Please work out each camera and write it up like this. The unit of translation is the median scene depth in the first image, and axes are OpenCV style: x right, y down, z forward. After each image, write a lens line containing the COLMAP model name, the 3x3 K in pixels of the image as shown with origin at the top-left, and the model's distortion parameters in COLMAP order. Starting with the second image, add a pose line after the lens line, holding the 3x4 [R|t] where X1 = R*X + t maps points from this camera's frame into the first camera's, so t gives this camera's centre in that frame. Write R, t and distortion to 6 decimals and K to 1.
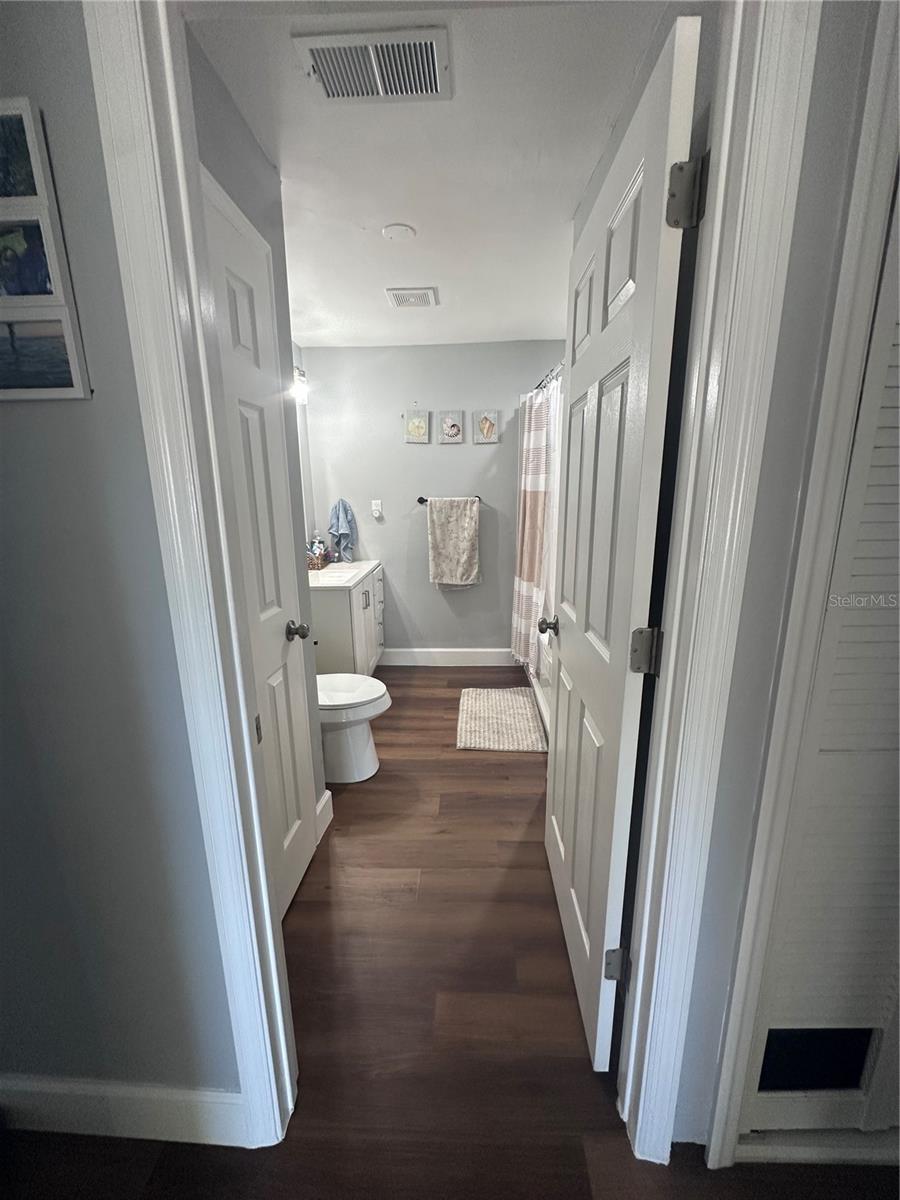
lens RADIAL K [[477.4, 0, 450.0], [0, 477.4, 600.0], [0, 0, 1]] dist [-0.000674, -0.000392]
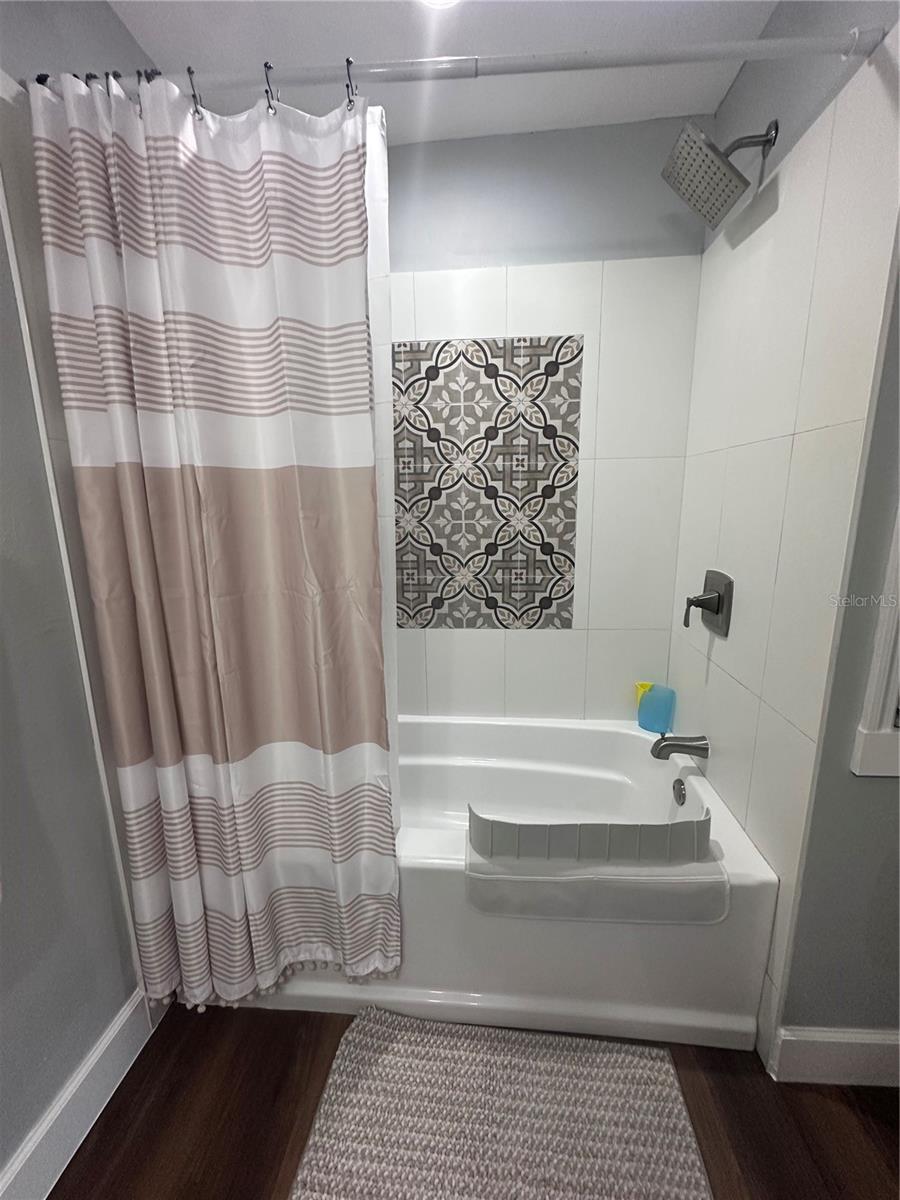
lens RADIAL K [[477.4, 0, 450.0], [0, 477.4, 600.0], [0, 0, 1]] dist [-0.000674, -0.000392]
pose [[0.048531, -0.194324, 0.979736, -0.124733], [0.237467, 0.955012, 0.177657, -0.166025], [-0.970183, 0.224033, 0.092493, 0.854141]]
